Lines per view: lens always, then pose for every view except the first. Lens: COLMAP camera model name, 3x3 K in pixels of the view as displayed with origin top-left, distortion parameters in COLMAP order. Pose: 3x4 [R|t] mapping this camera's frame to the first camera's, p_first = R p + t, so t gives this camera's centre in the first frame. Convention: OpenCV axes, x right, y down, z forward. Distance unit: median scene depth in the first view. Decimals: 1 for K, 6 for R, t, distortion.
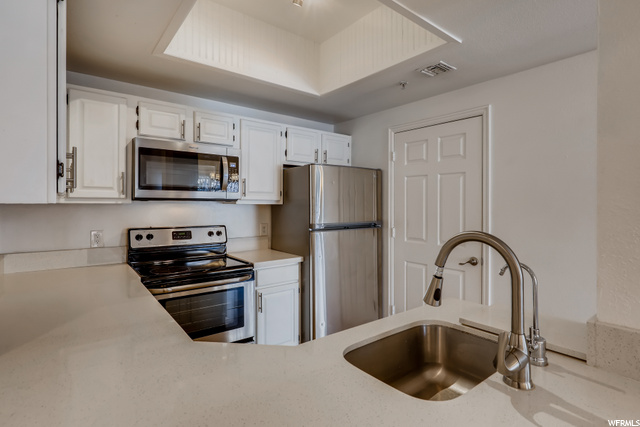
lens RADIAL K [[316.9, 0, 325.7], [0, 316.9, 203.9], [0, 0, 1]] dist [-0.000577, 0.000260]
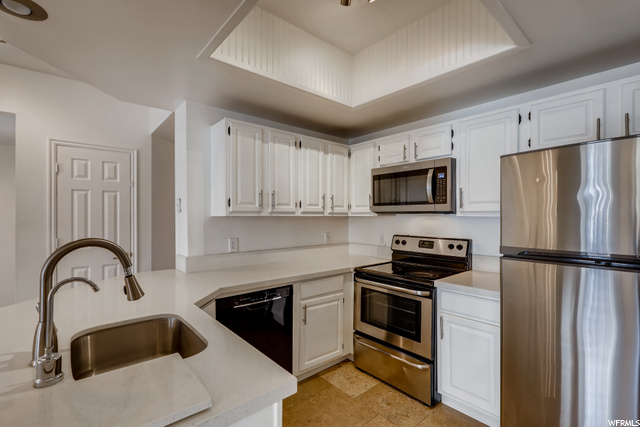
lens RADIAL K [[293.5, 0, 321.6], [0, 293.5, 214.1], [0, 0, 1]] dist [0.000613, -0.000003]
pose [[0.065668, -0.007242, -0.997815, 0.554329], [0.000151, 0.999974, -0.007247, -0.000453], [0.997842, 0.000325, 0.065667, 0.566177]]
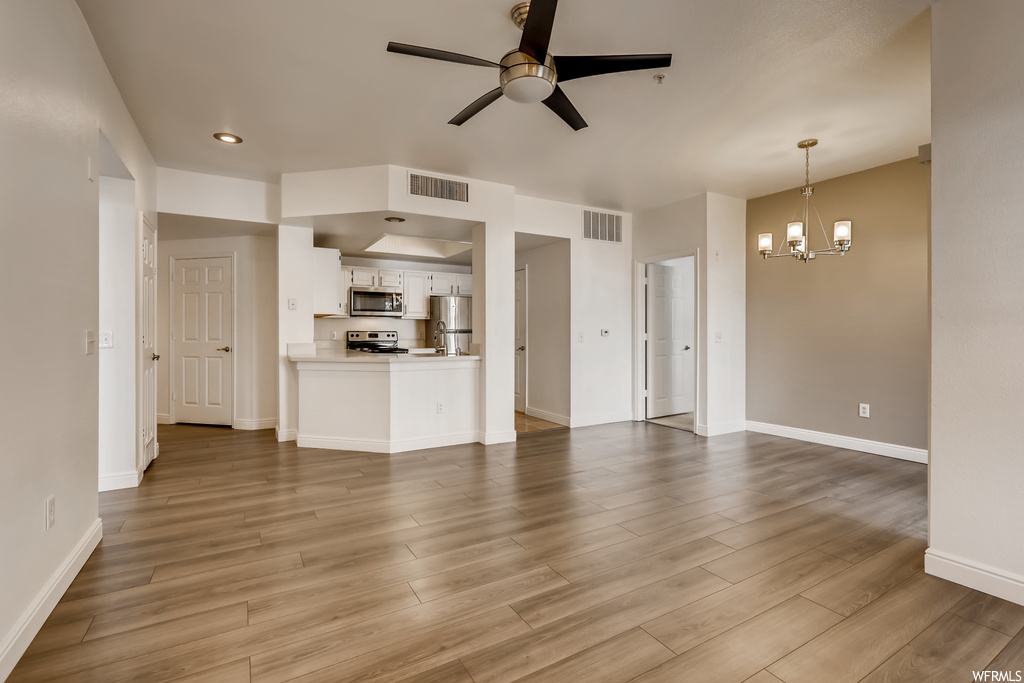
lens RADIAL K [[469.7, 0, 515.9], [0, 469.7, 335.2], [0, 0, 1]] dist [0.000613, -0.000003]
pose [[0.992135, -0.004597, -0.125086, 0.719842], [0.005669, 0.999950, 0.008213, 0.078888], [0.125042, -0.008858, 0.992112, -1.625714]]
